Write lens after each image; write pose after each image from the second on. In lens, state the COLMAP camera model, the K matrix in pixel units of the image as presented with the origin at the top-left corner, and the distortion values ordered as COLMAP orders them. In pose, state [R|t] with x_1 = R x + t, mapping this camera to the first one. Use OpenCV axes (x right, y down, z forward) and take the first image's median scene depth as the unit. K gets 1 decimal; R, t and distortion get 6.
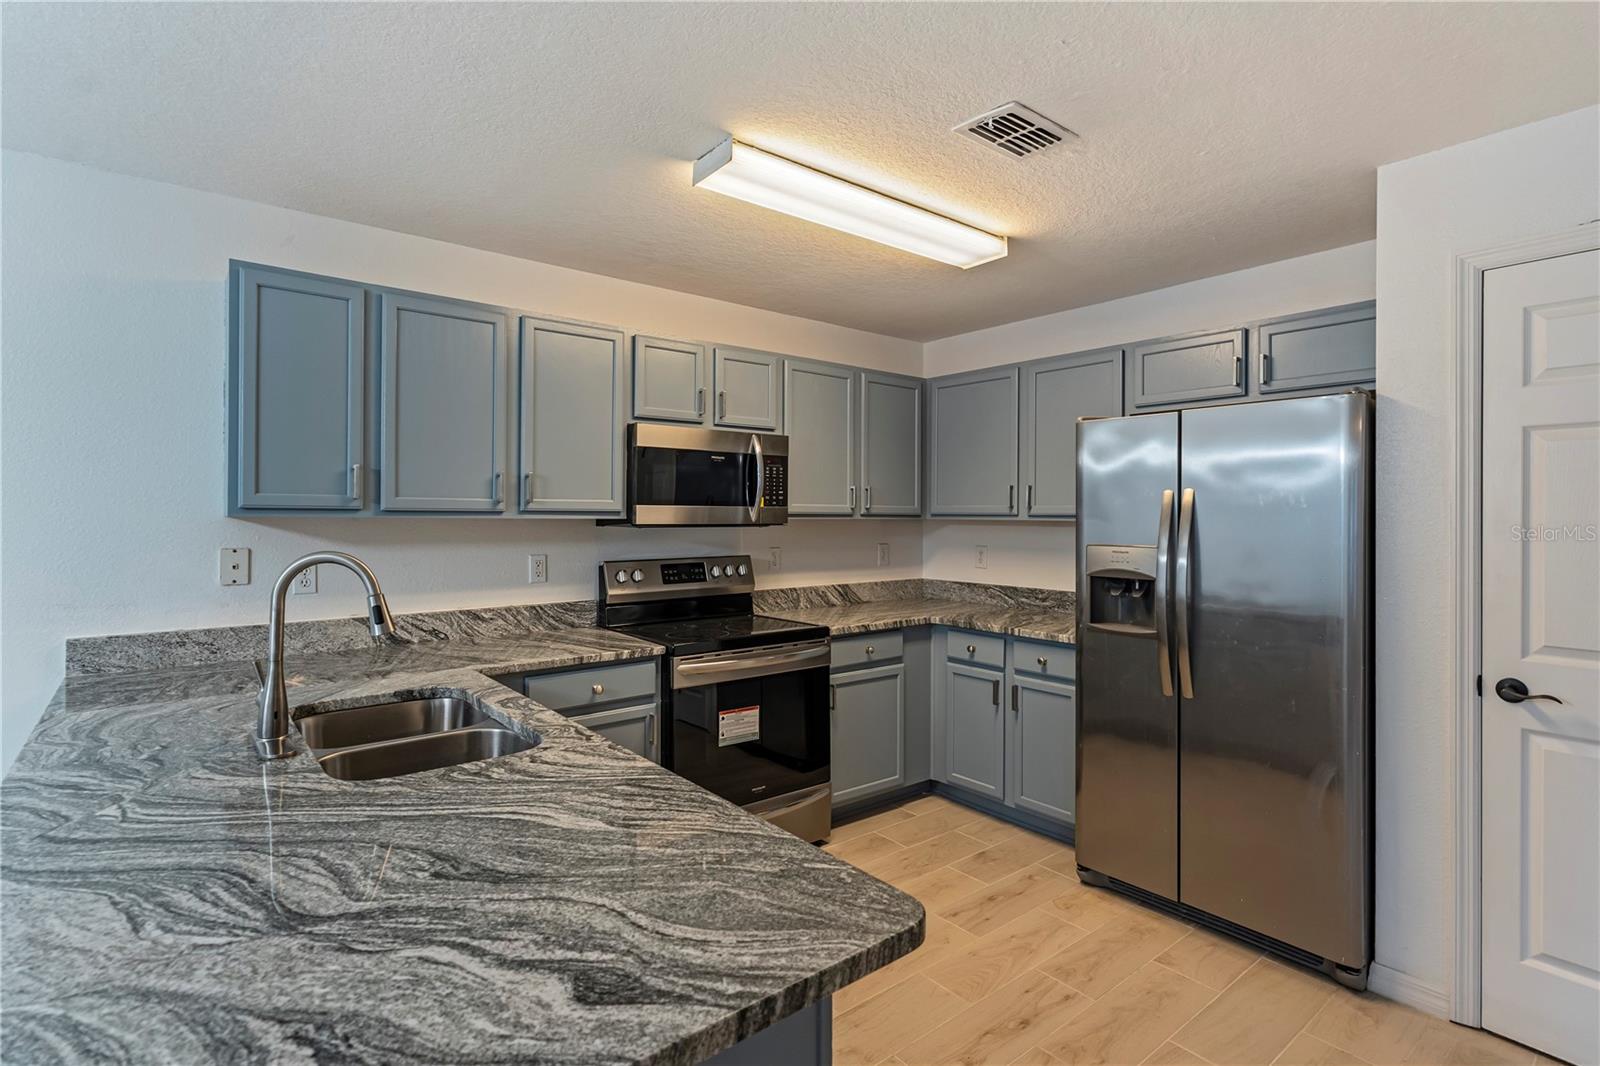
lens RADIAL K [[774.9, 0, 797.3], [0, 774.9, 516.7], [0, 0, 1]] dist [0.007815, -0.001852]
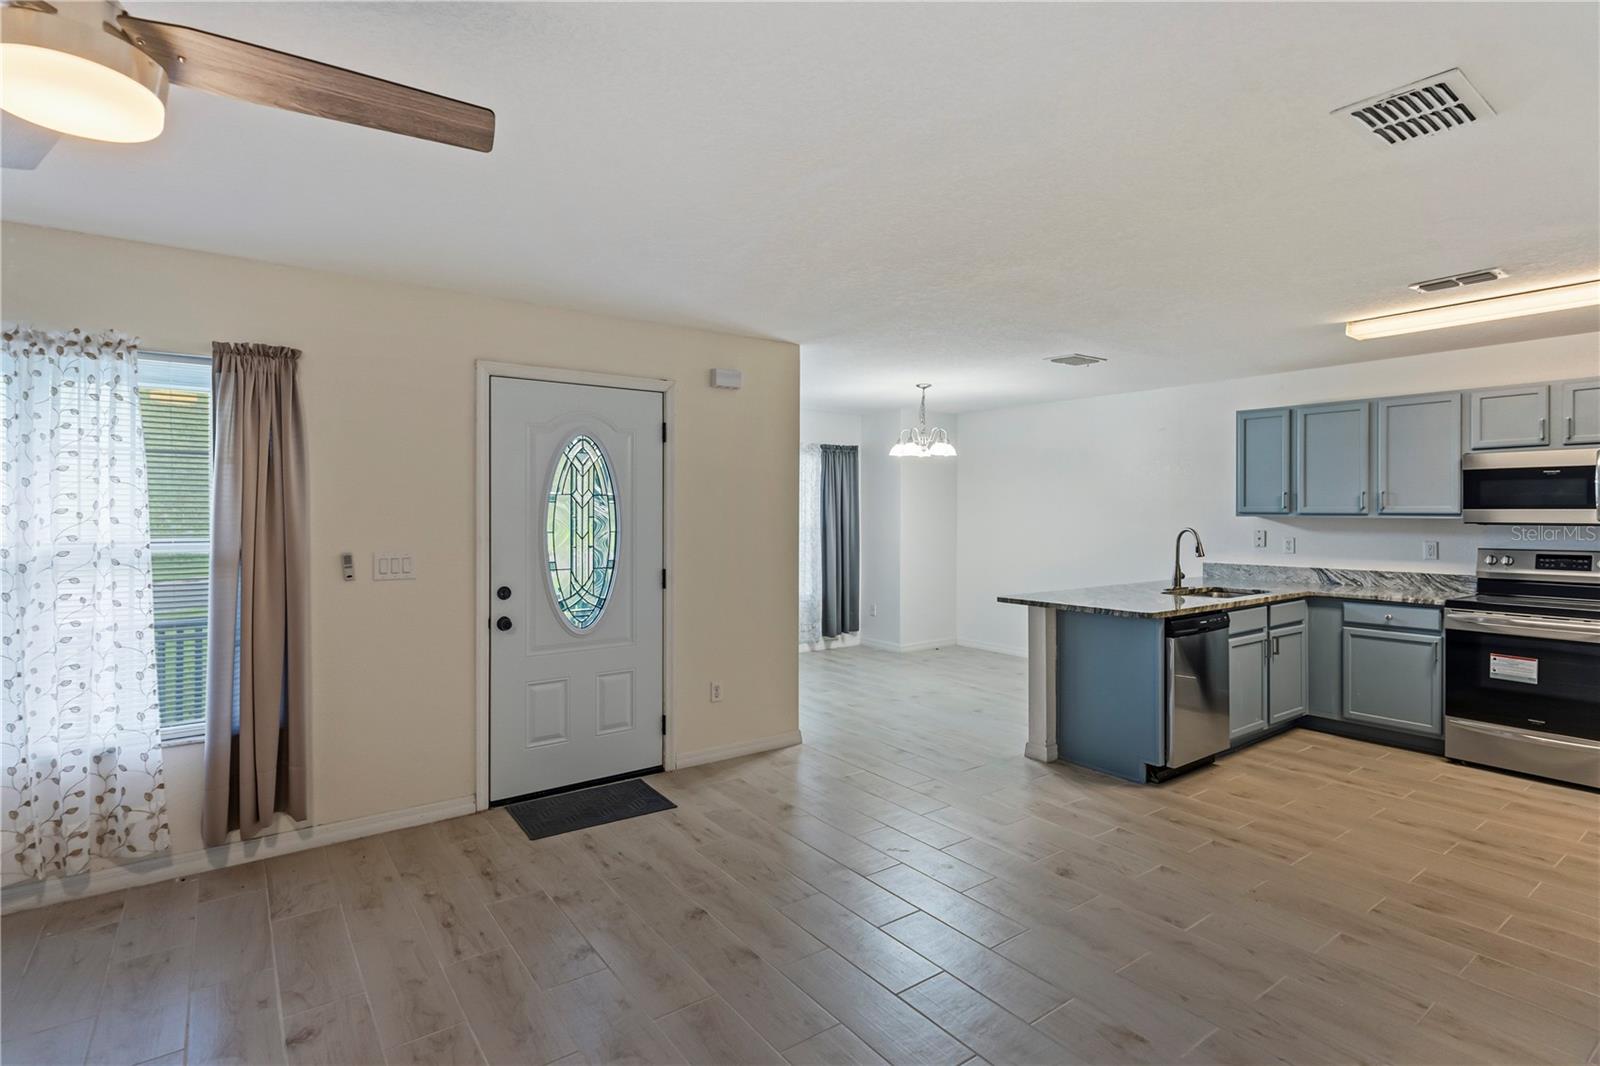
lens RADIAL K [[774.9, 0, 785.4], [0, 774.9, 519.8], [0, 0, 1]] dist [0.007815, -0.001852]
pose [[-0.048741, 0.005781, -0.998795, 1.619803], [-0.004301, 0.999973, 0.005997, 0.002437], [0.998802, 0.004588, -0.048715, -0.270019]]
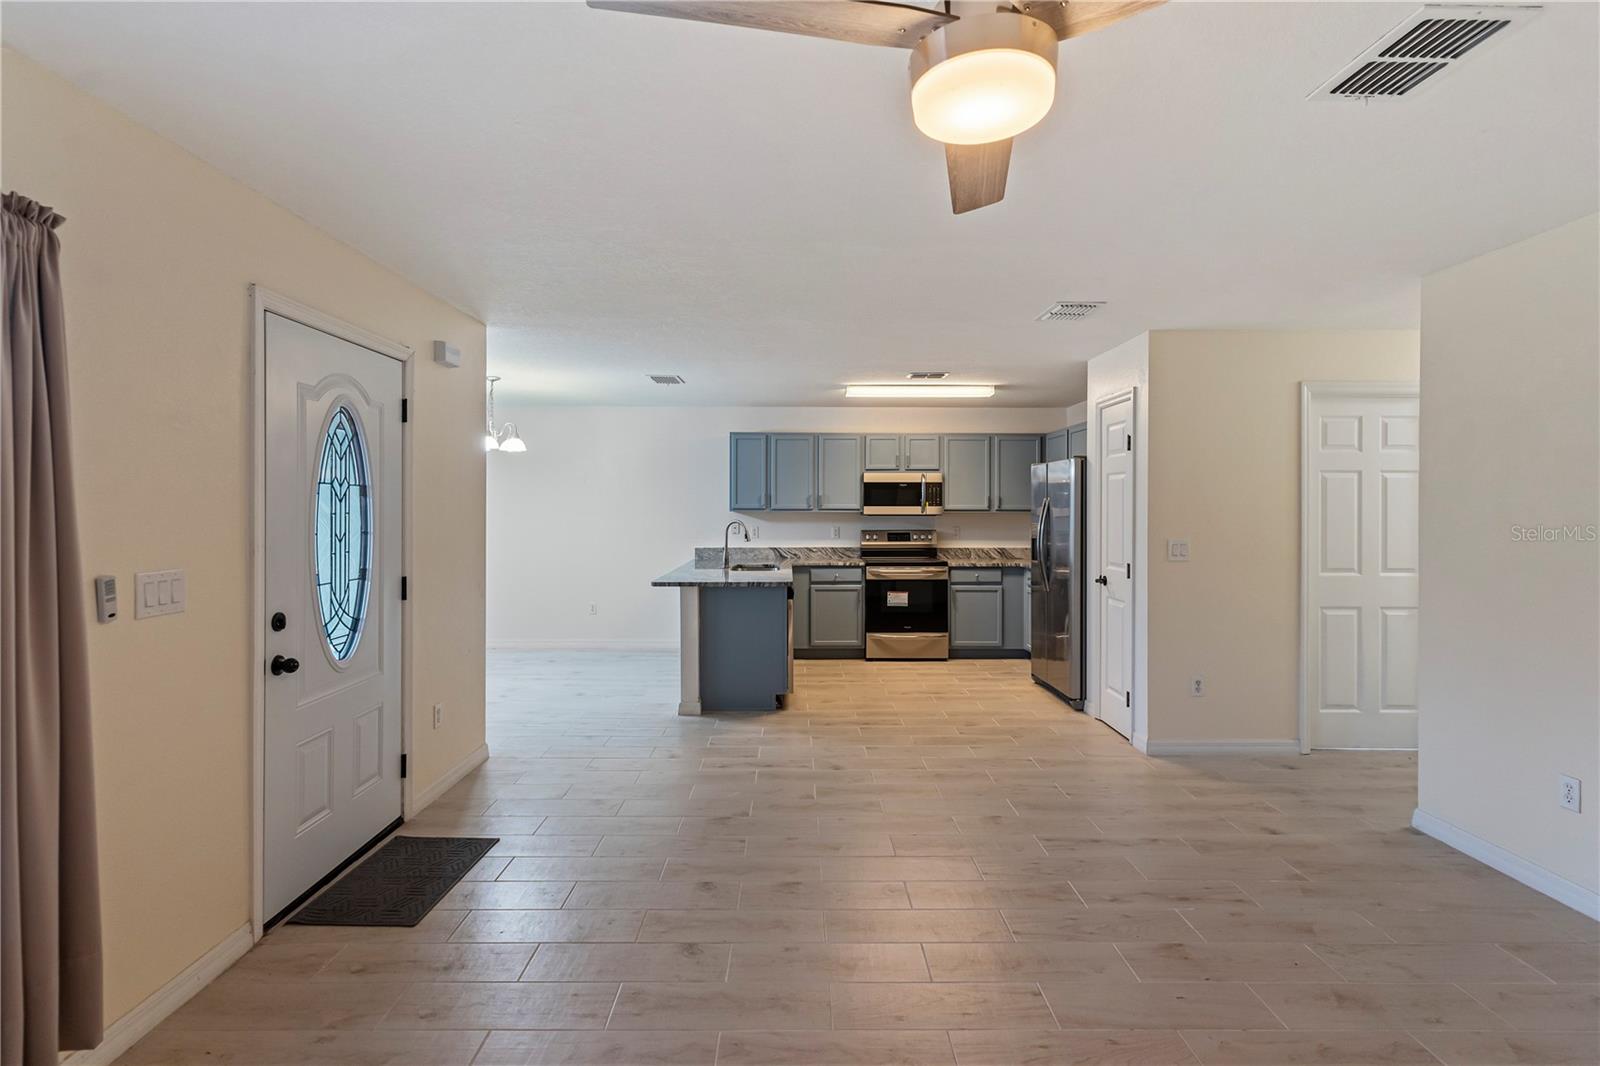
lens RADIAL K [[774.9, 0, 794.1], [0, 774.9, 521.2], [0, 0, 1]] dist [0.007815, -0.001852]
pose [[0.784064, 0.005824, -0.620653, 1.359486], [0.000425, 0.999951, 0.009920, 0.008546], [0.620680, -0.008042, 0.784023, -1.253272]]
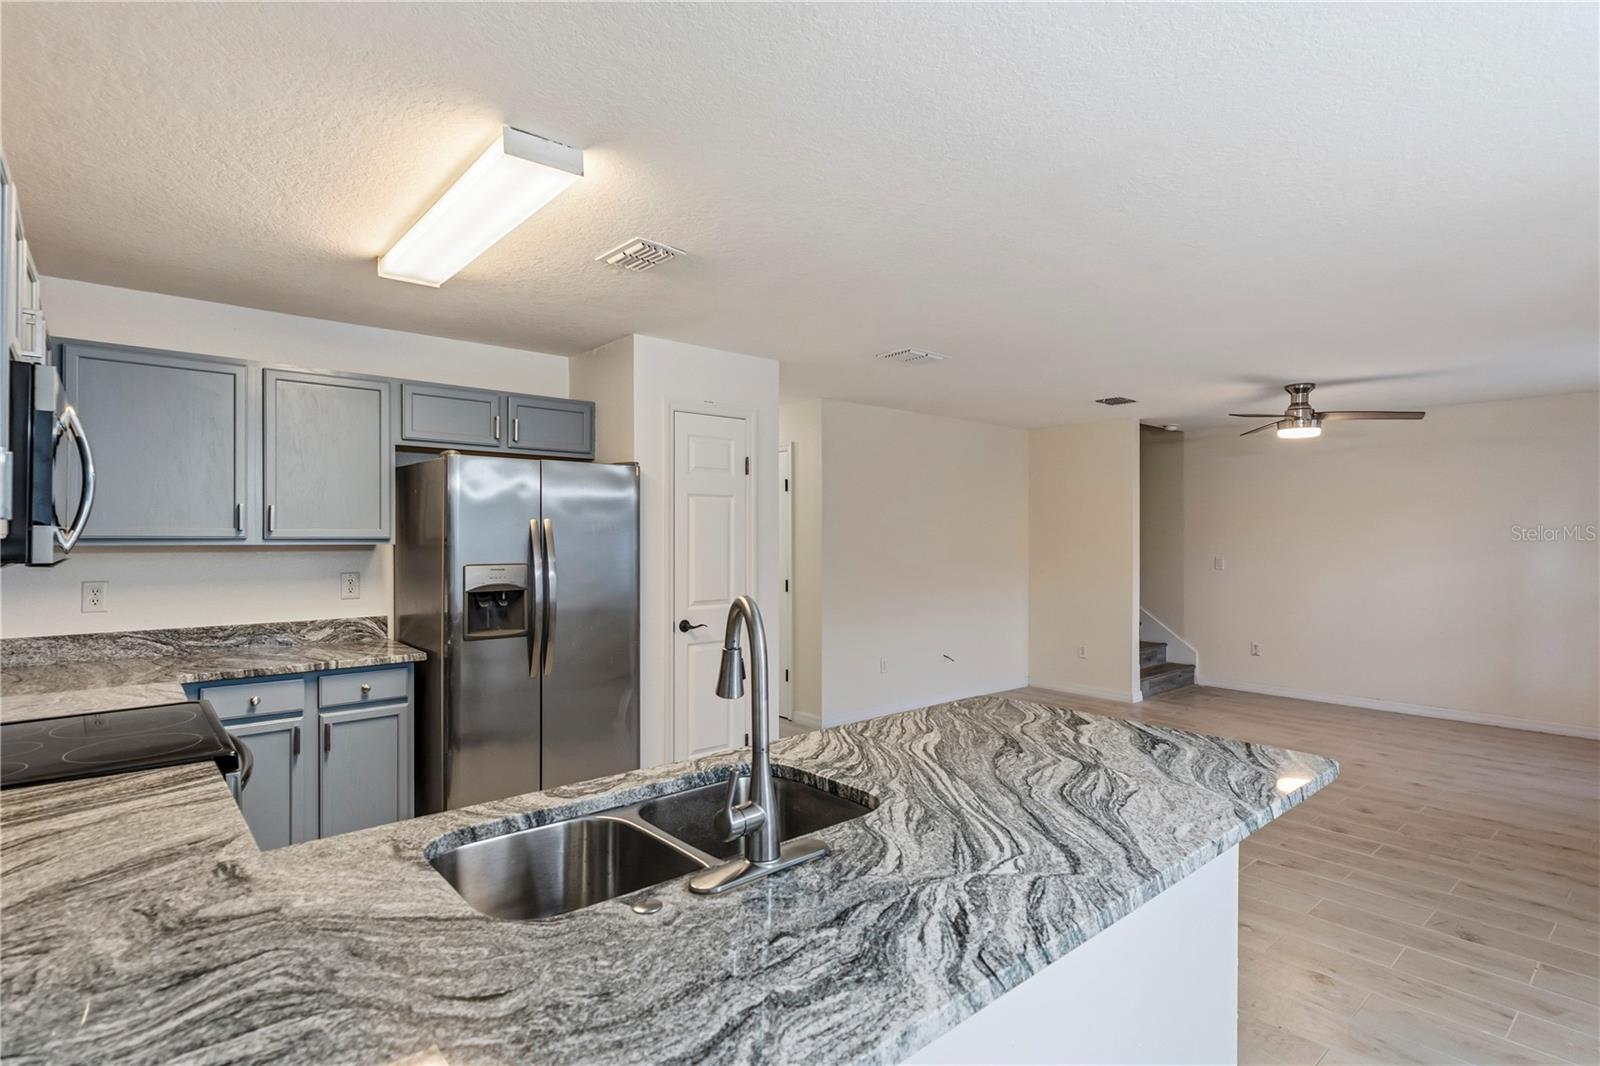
lens RADIAL K [[774.9, 0, 807.0], [0, 774.9, 529.1], [0, 0, 1]] dist [0.007815, -0.001852]
pose [[-0.034111, 0.005796, 0.999401, -0.872009], [0.001641, 0.999982, -0.005744, -0.009818], [-0.999417, 0.001444, -0.034120, 0.614775]]
